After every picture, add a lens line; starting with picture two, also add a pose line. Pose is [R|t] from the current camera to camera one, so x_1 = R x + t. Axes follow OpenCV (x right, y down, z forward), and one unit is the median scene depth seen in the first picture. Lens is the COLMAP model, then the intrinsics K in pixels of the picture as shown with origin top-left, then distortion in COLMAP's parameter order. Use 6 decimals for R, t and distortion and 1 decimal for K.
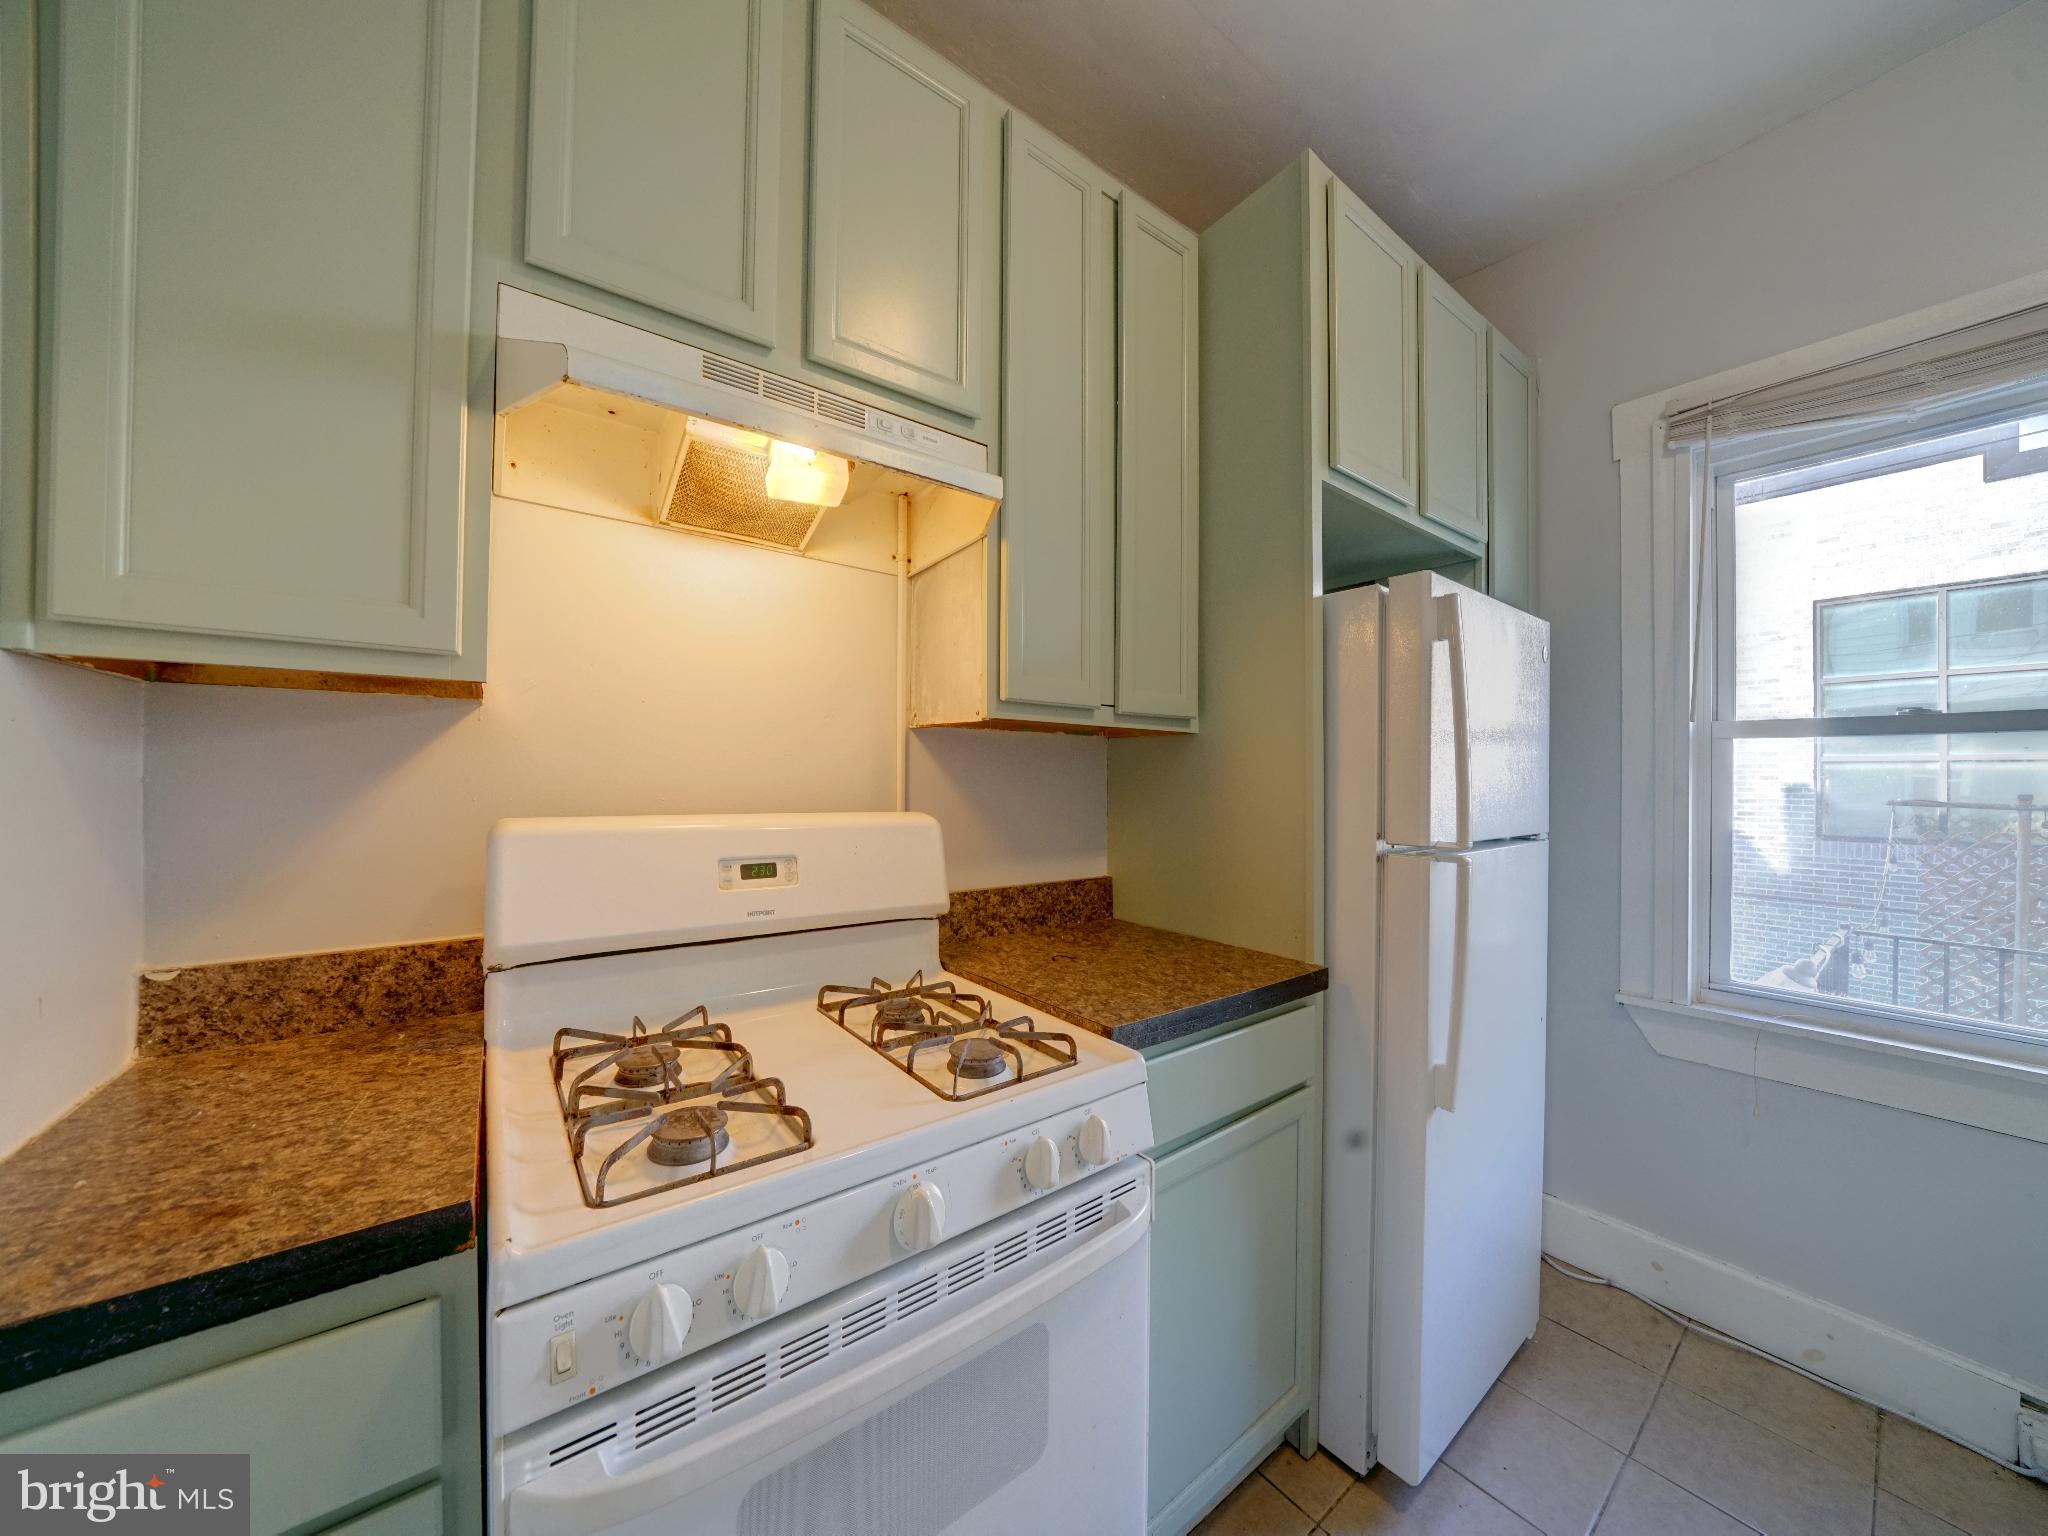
lens RADIAL K [[698.7, 0, 1028.6], [0, 698.7, 777.6], [0, 0, 1]] dist [-0.022095, 0.002557]
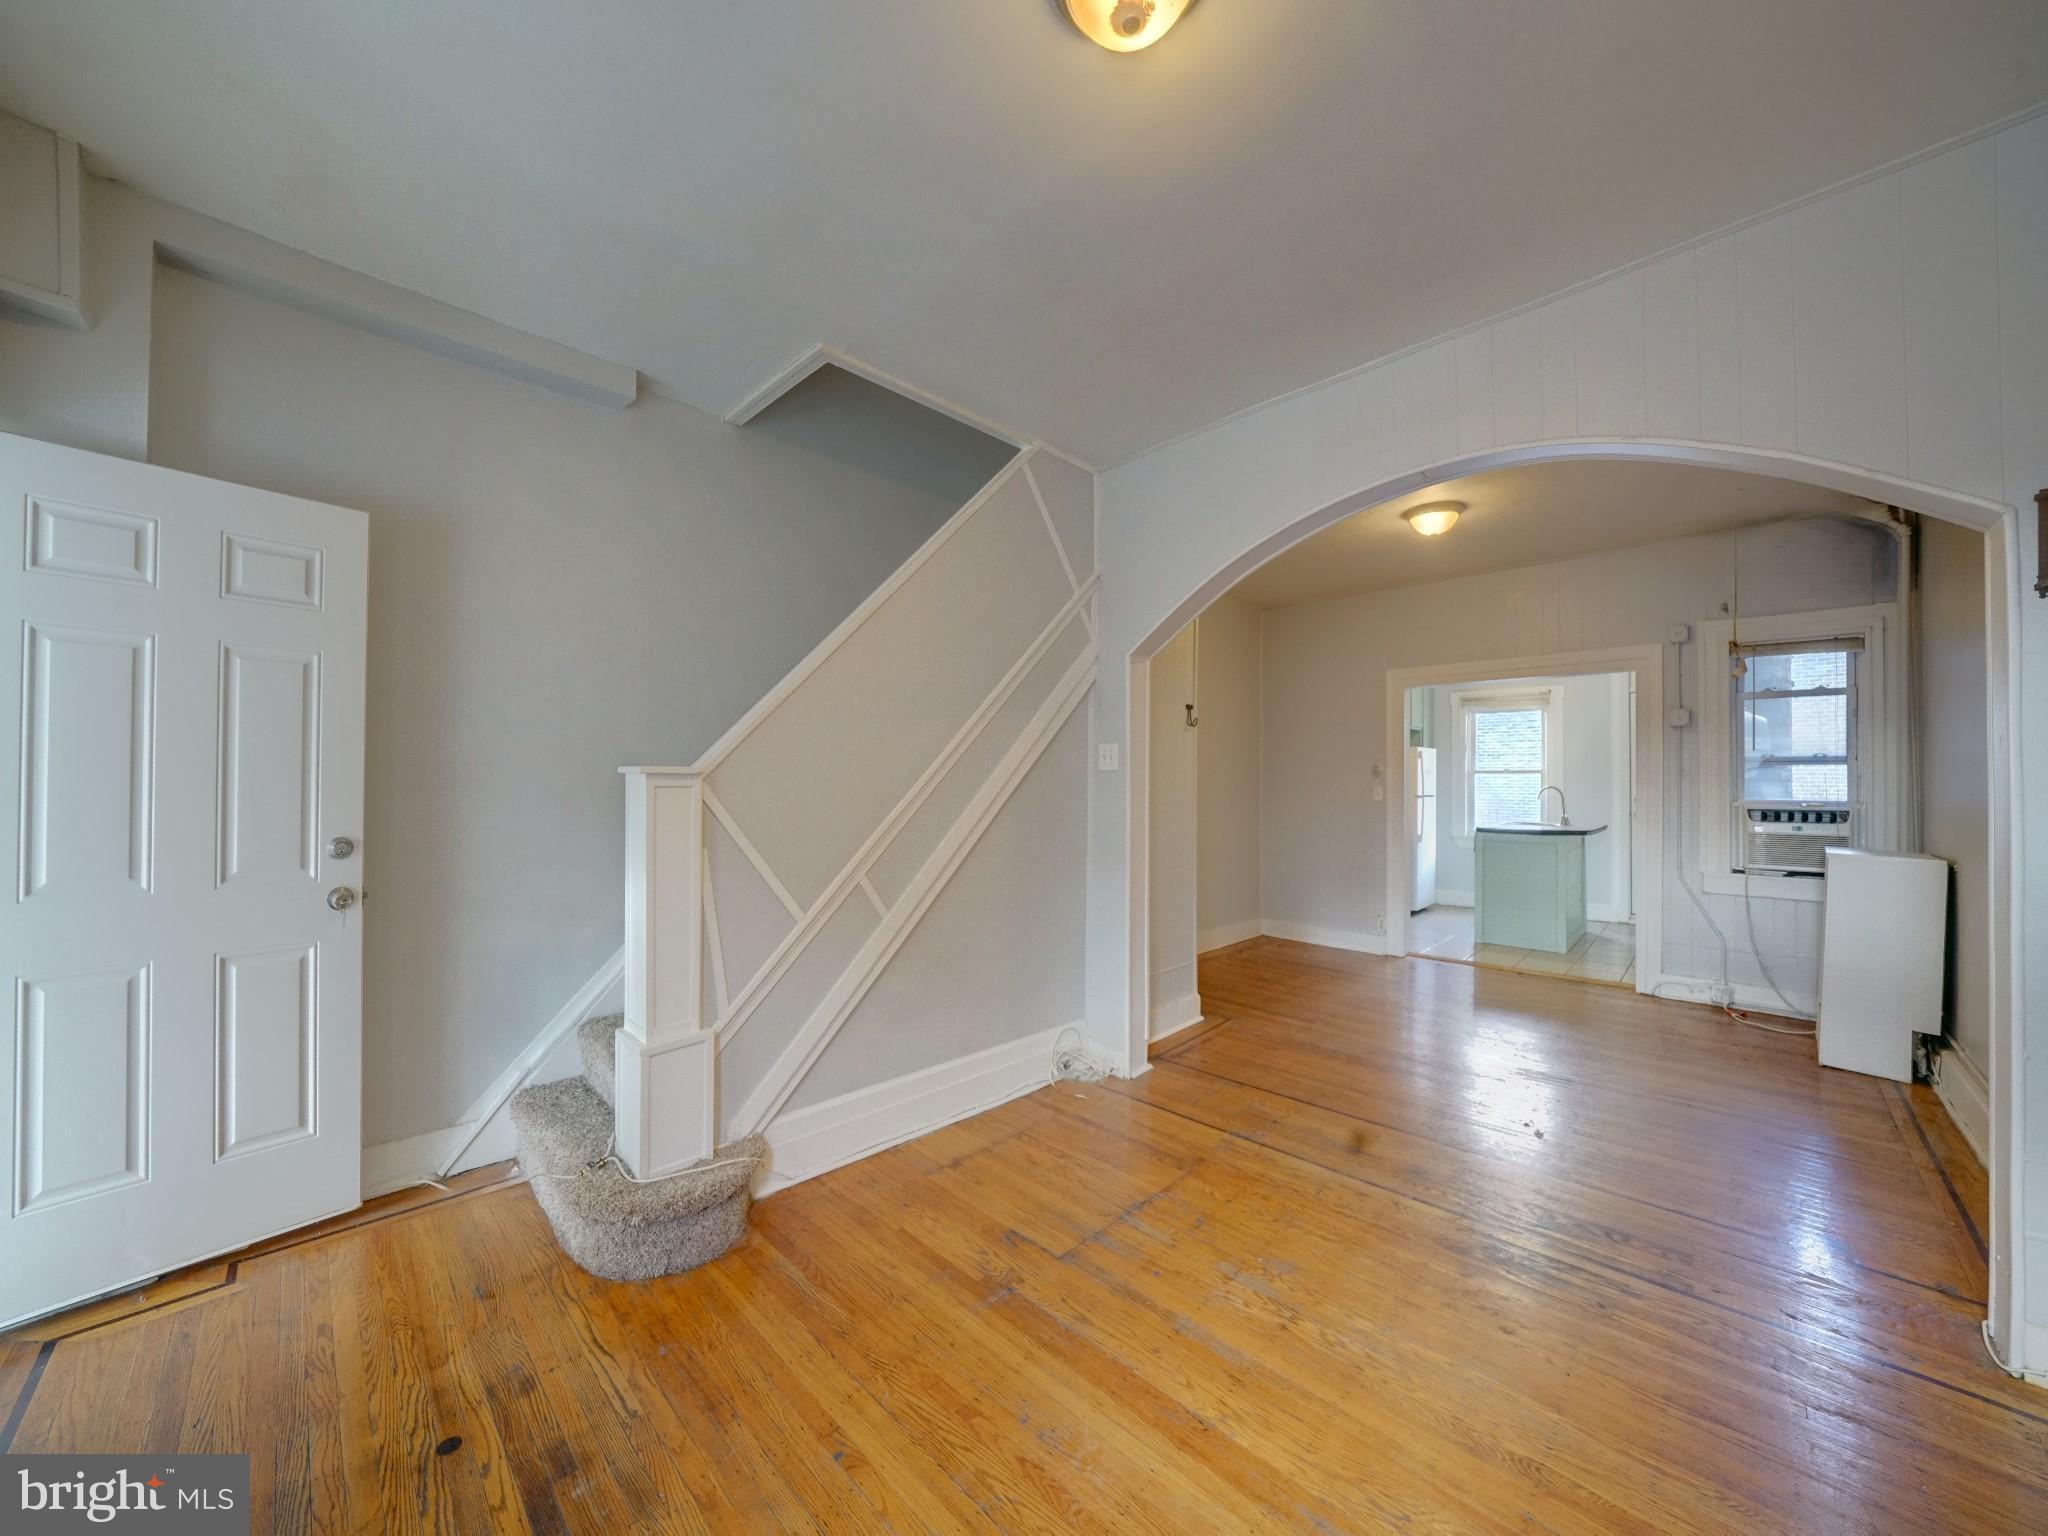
lens RADIAL K [[739.6, 0, 1023.5], [0, 739.6, 777.6], [0, 0, 1]] dist [-0.024483, 0.003246]
pose [[0.989660, -0.006110, 0.143302, -3.262326], [0.006041, 0.999981, 0.000914, -0.068119], [-0.143305, -0.000039, 0.989679, -4.214743]]
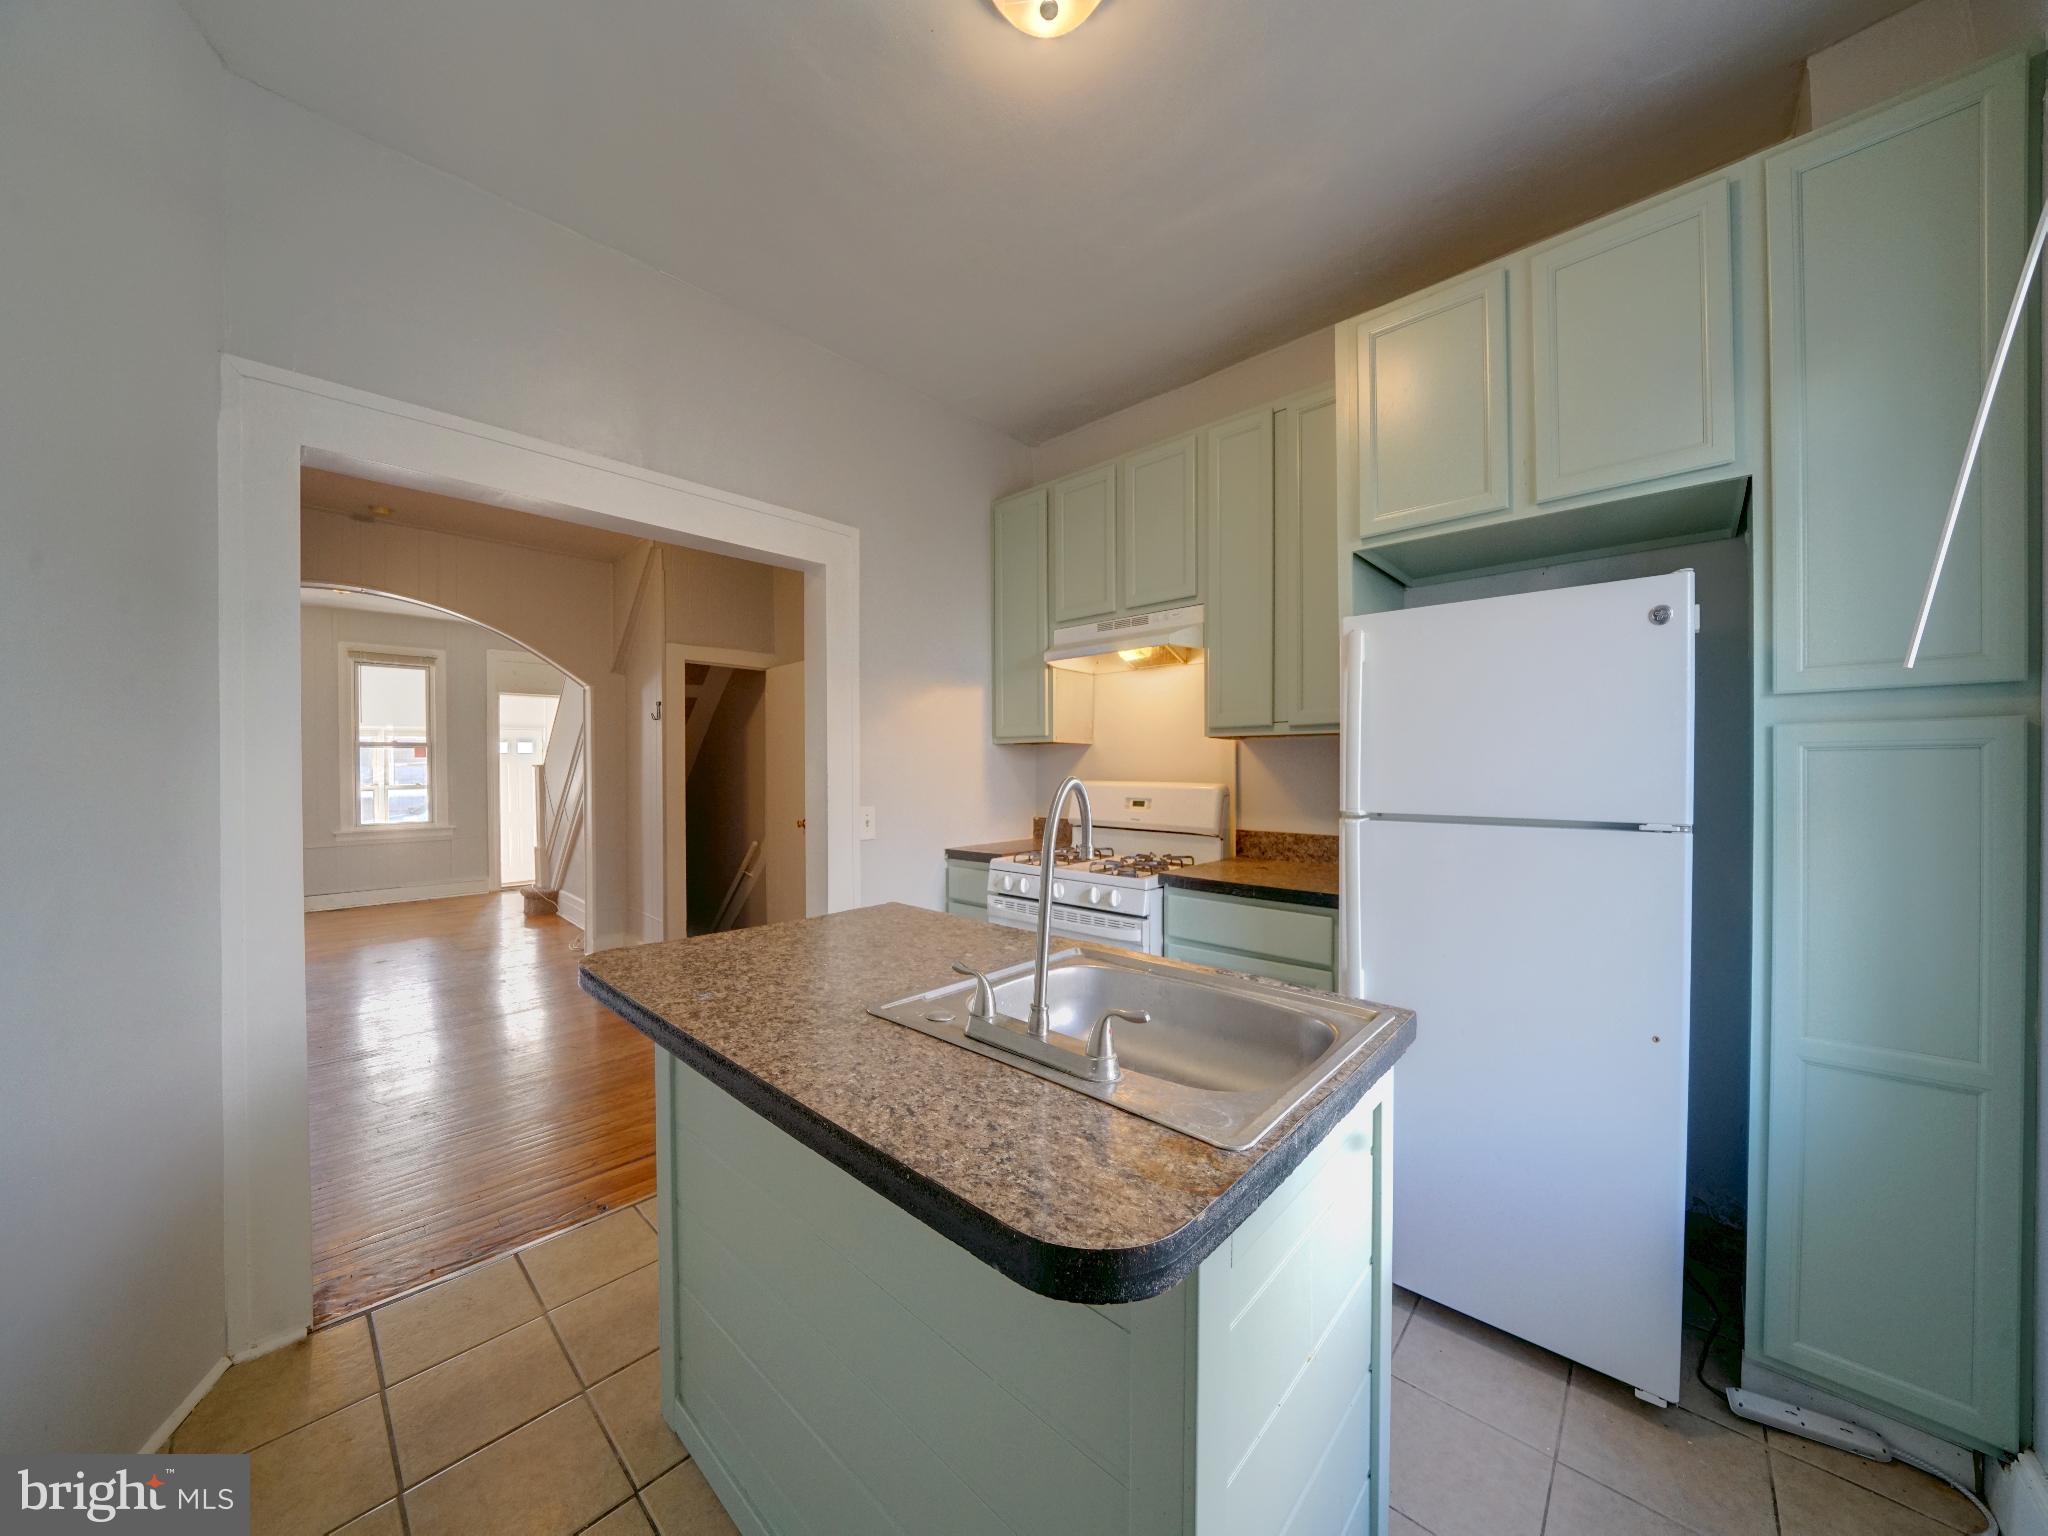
lens RADIAL K [[741.2, 0, 979.8], [0, 741.2, 773.5], [0, 0, 1]] dist [-0.022466, 0.000043]
pose [[0.130642, -0.000577, -0.991430, 1.819193], [0.005438, 0.999985, 0.000134, 0.016555], [0.991415, -0.005409, 0.130643, 0.056743]]
